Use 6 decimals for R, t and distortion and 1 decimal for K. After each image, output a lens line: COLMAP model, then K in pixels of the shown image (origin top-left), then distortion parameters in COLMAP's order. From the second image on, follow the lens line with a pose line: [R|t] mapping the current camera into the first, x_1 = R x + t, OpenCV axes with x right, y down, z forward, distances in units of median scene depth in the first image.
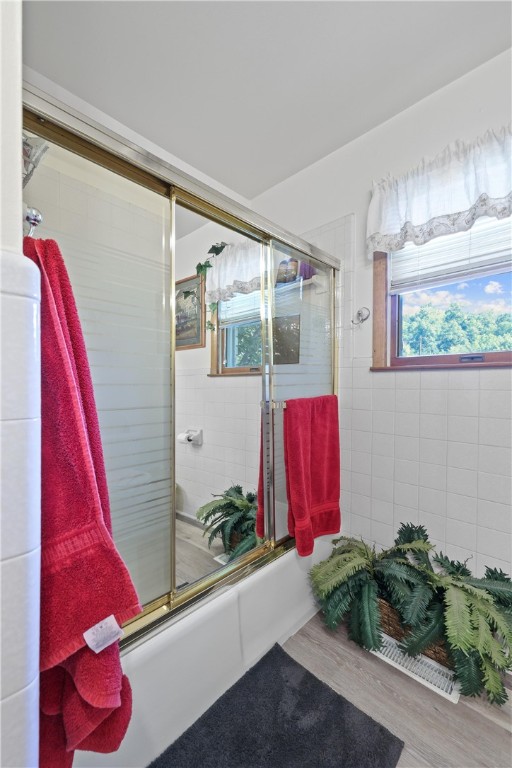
lens RADIAL K [[312.8, 0, 249.4], [0, 312.8, 395.4], [0, 0, 1]] dist [-0.000272, 0.000345]
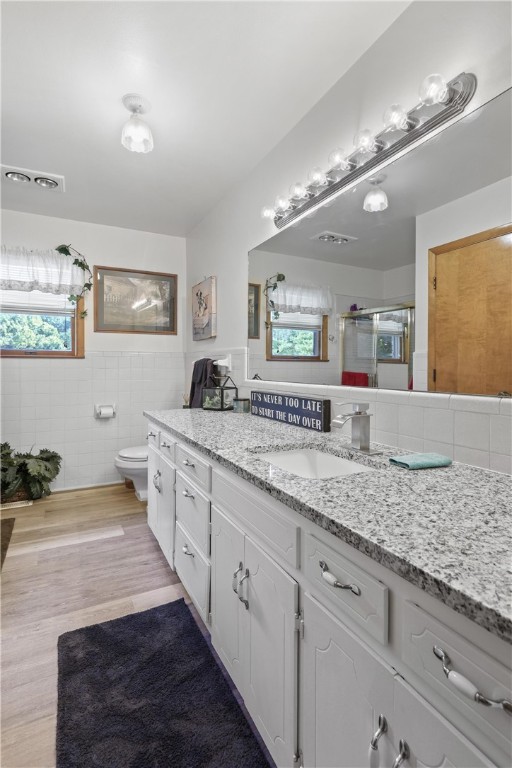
lens RADIAL K [[374.9, 0, 267.3], [0, 374.9, 370.6], [0, 0, 1]] dist [0.005806, -0.002115]
pose [[0.284695, 0.001947, 0.958616, -1.146539], [0.017905, 0.999813, -0.007348, 0.042329], [-0.958451, 0.019256, 0.284607, -1.122213]]
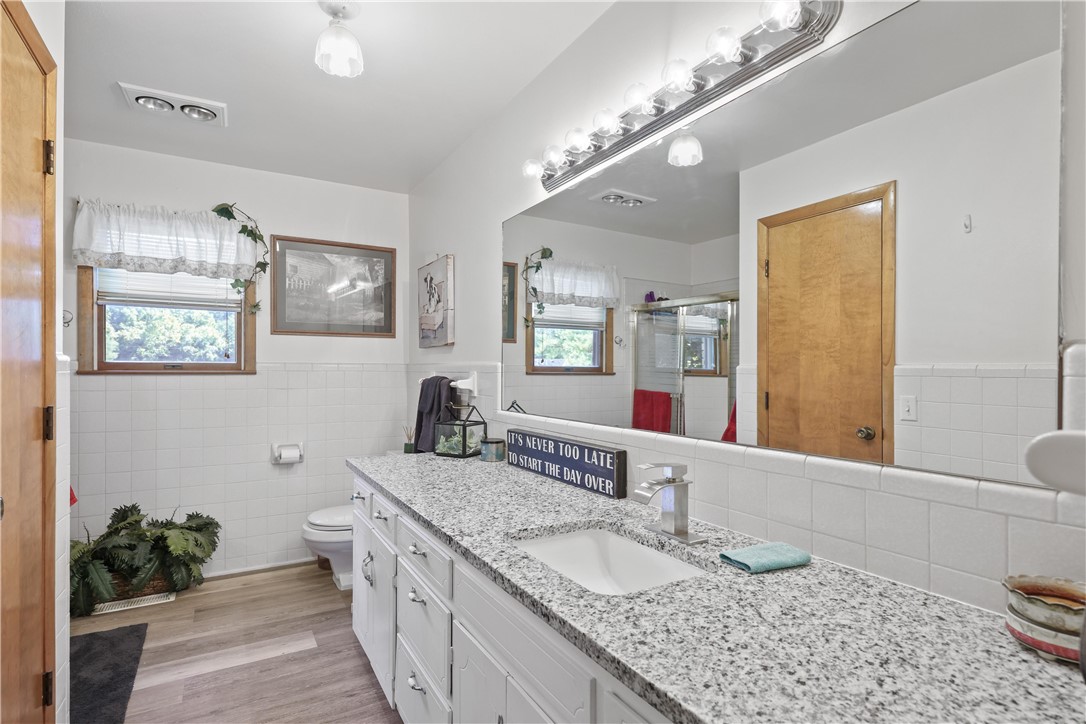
lens RADIAL K [[530.2, 0, 545.3], [0, 530.2, 365.5], [0, 0, 1]] dist [0.005806, -0.002115]
pose [[0.237368, 0.005075, 0.971407, -1.095716], [0.015847, 0.999833, -0.009096, -0.076234], [-0.971291, 0.017553, 0.237248, -1.064074]]
